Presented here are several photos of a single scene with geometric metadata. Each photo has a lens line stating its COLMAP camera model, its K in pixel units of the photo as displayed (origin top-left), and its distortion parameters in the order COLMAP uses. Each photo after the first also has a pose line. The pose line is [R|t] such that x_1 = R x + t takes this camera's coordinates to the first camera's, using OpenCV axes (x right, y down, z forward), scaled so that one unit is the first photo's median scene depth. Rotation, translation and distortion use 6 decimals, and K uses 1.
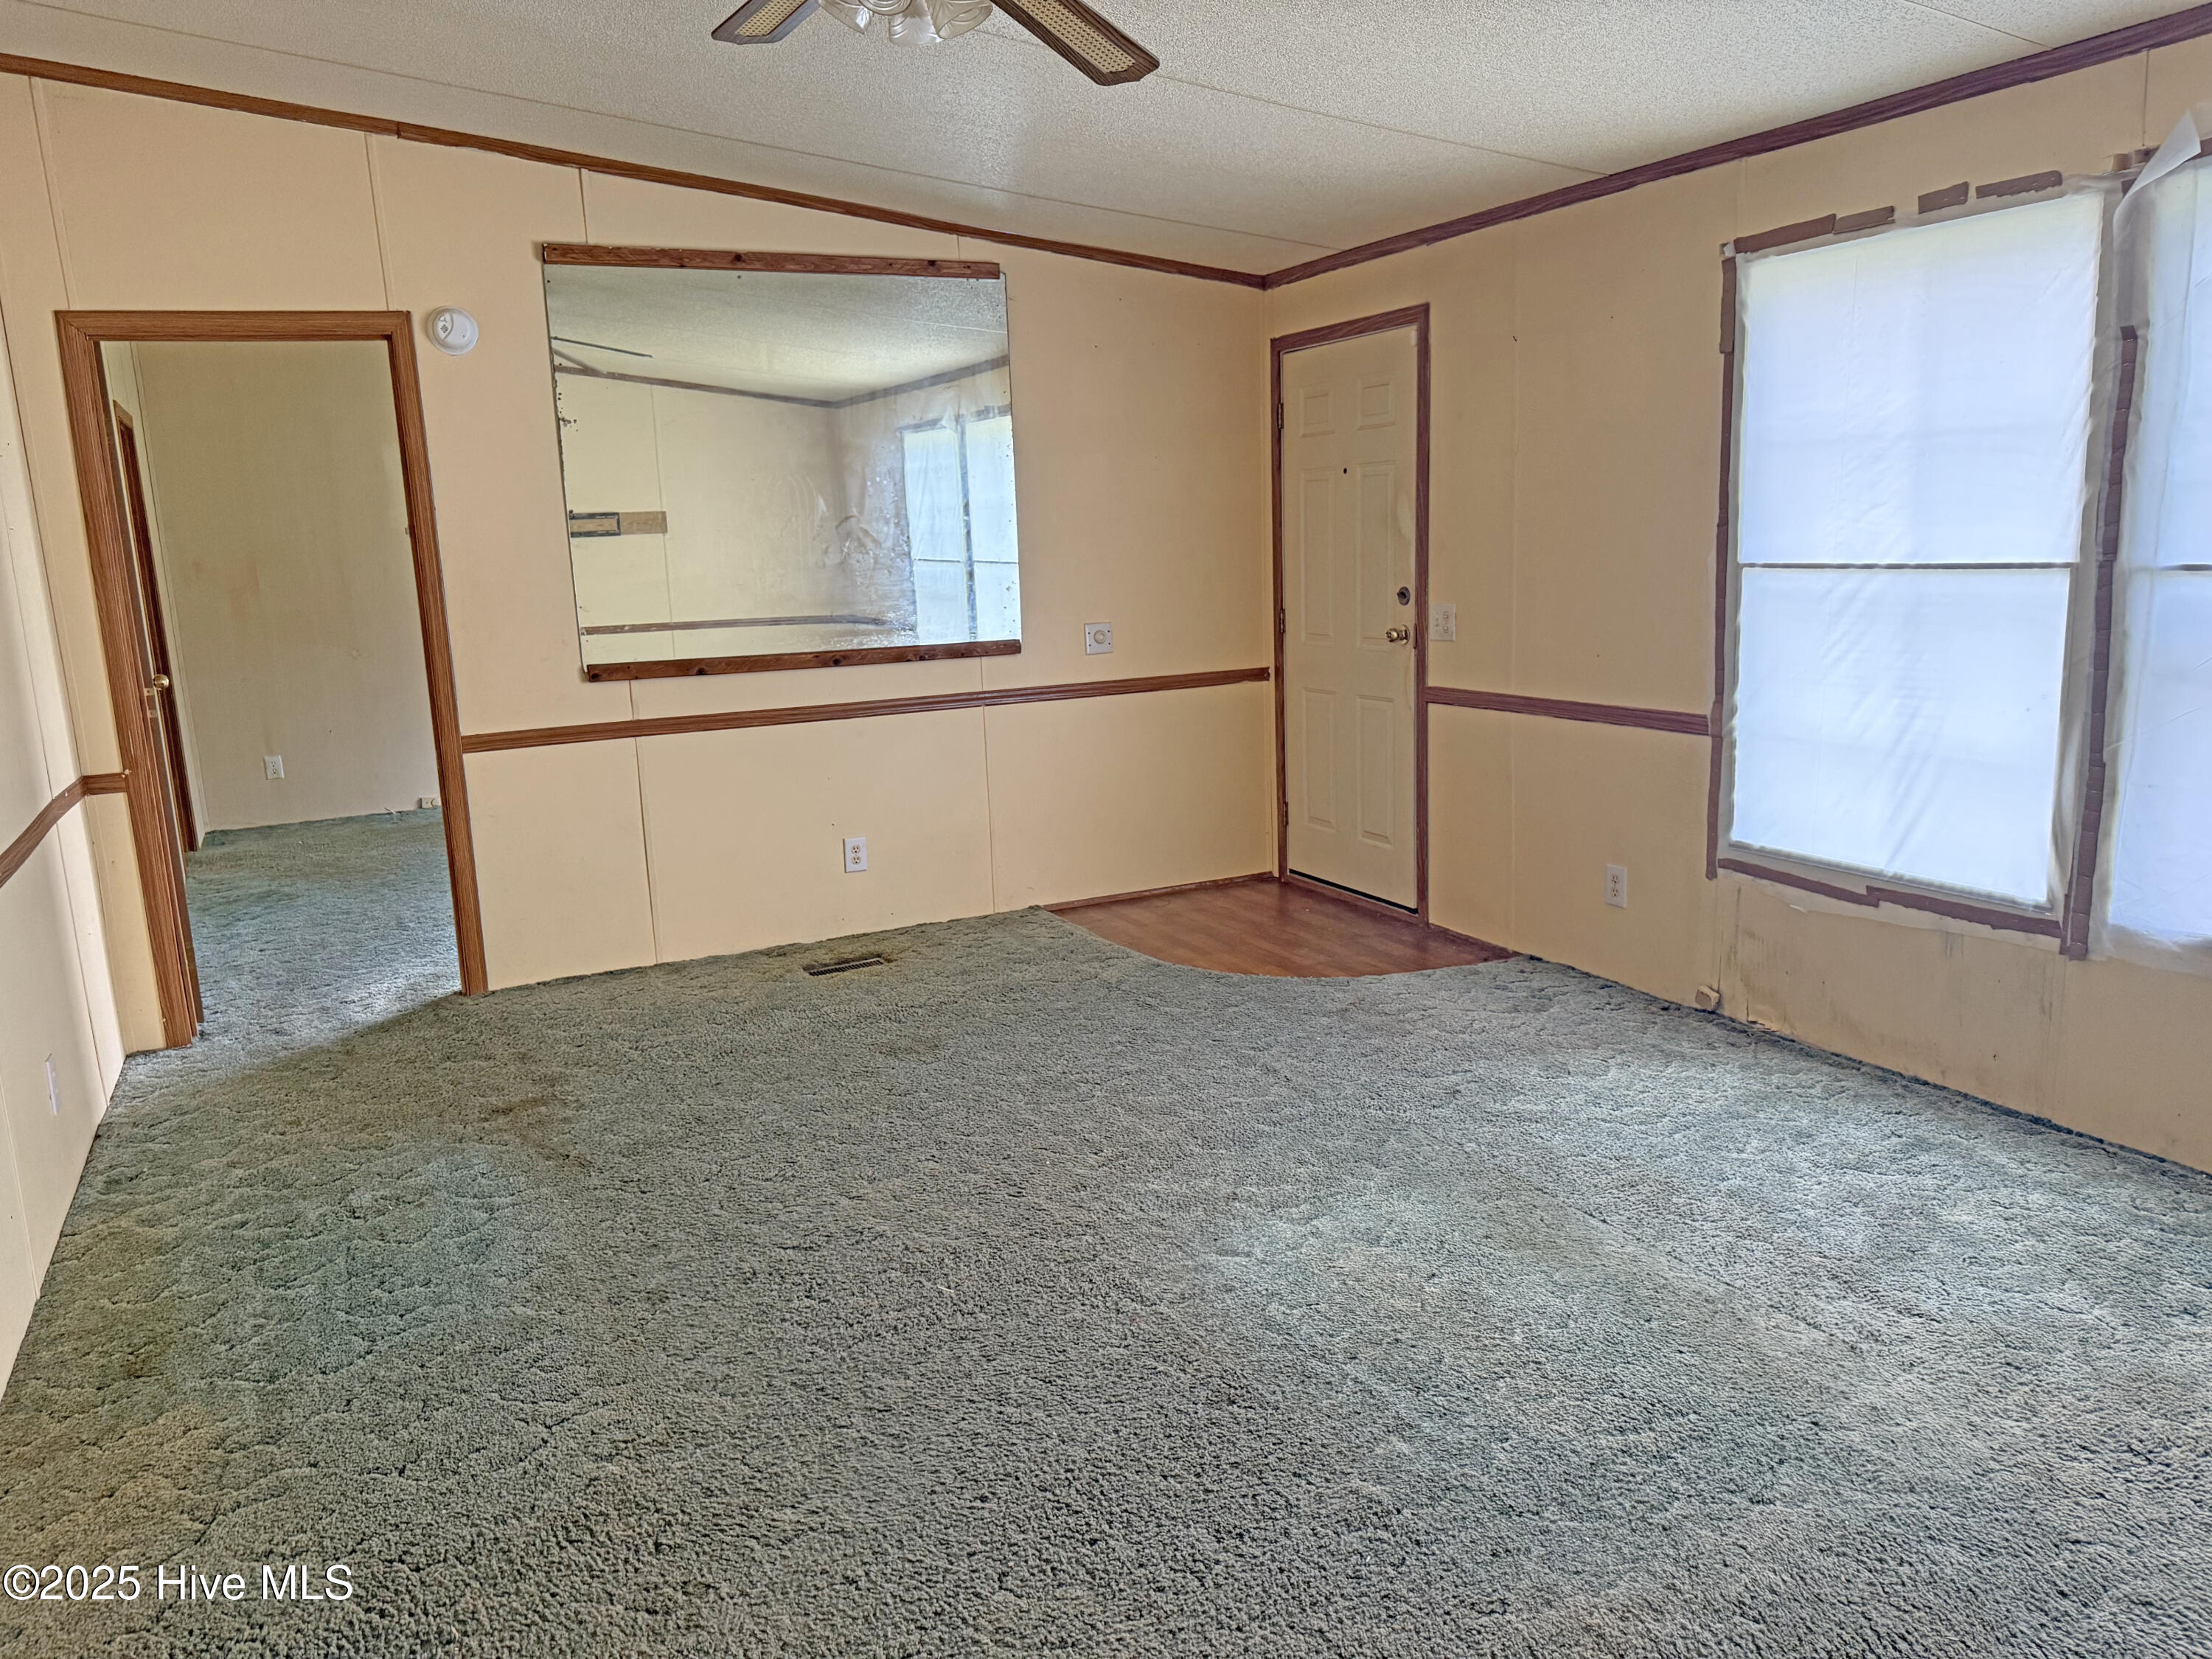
lens RADIAL K [[1555.3, 0, 1113.2], [0, 1555.3, 823.7], [0, 0, 1]] dist [0.028373, -0.012336]
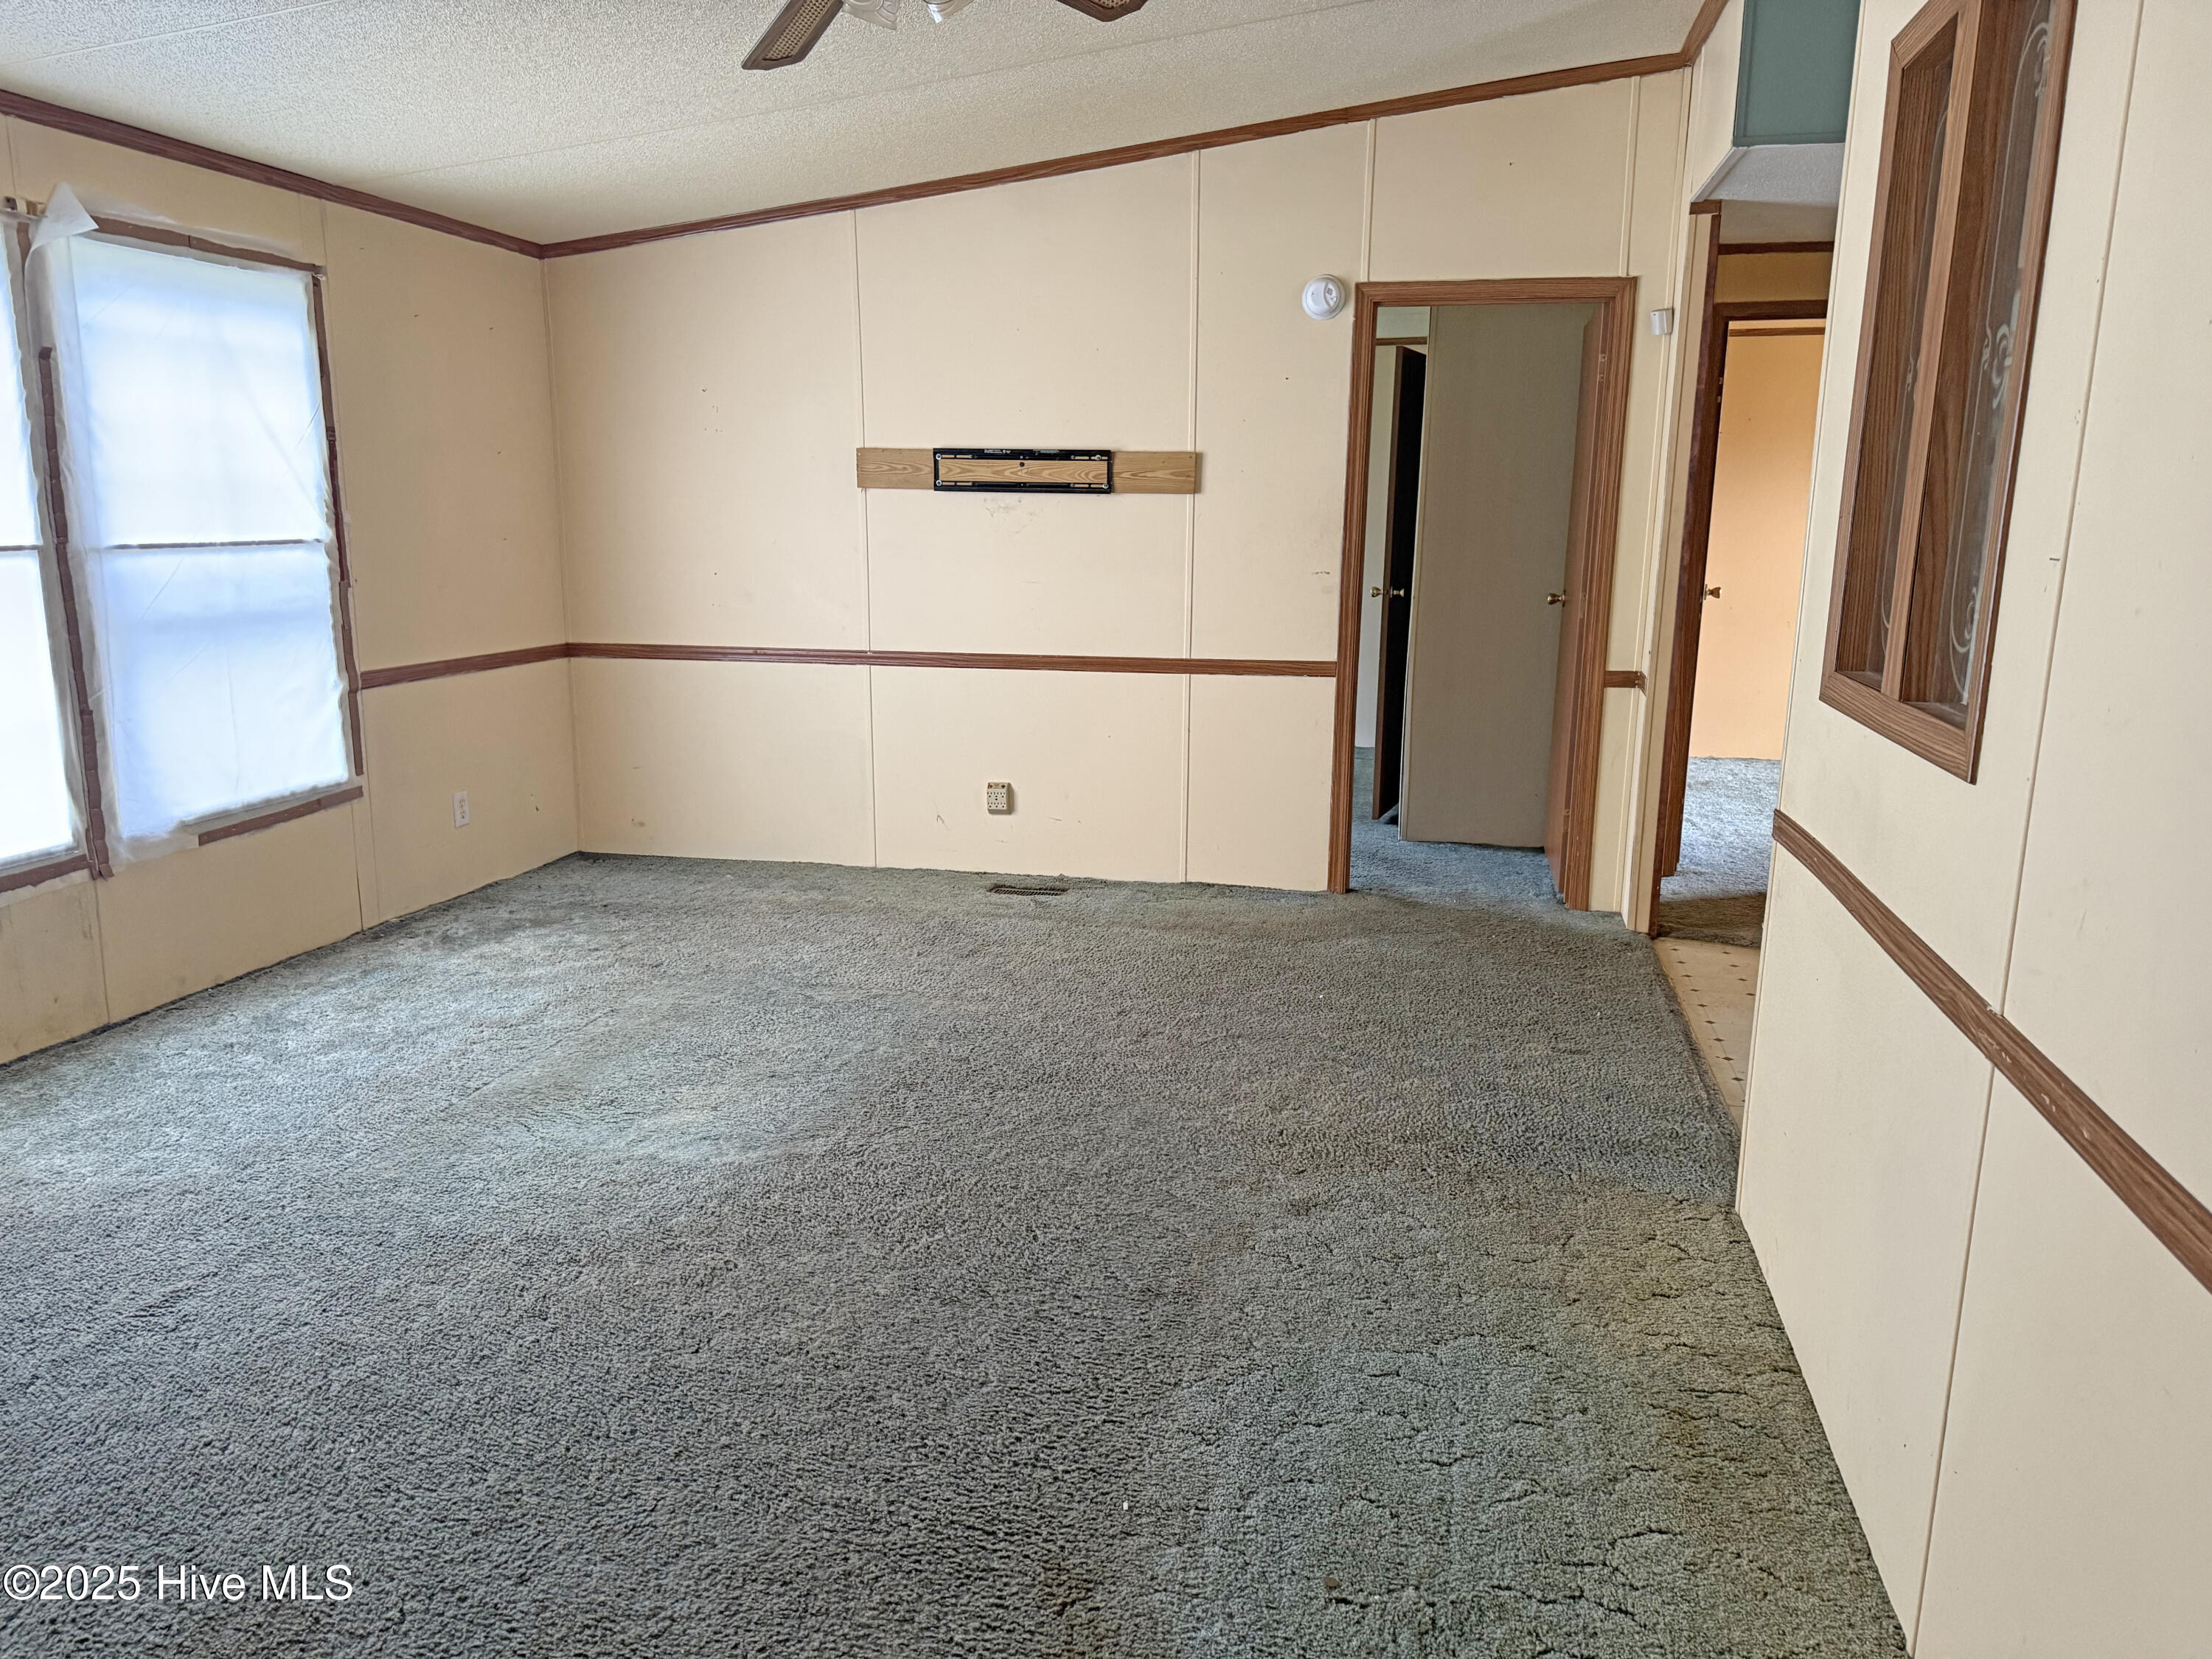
lens RADIAL K [[1555.3, 0, 1105.5], [0, 1555.3, 833.4], [0, 0, 1]] dist [0.028373, -0.012336]
pose [[-0.755391, -0.109745, 0.646020, -0.754354], [0.135378, 0.938469, 0.317723, -0.230205], [-0.641138, 0.327462, -0.694054, 1.379736]]
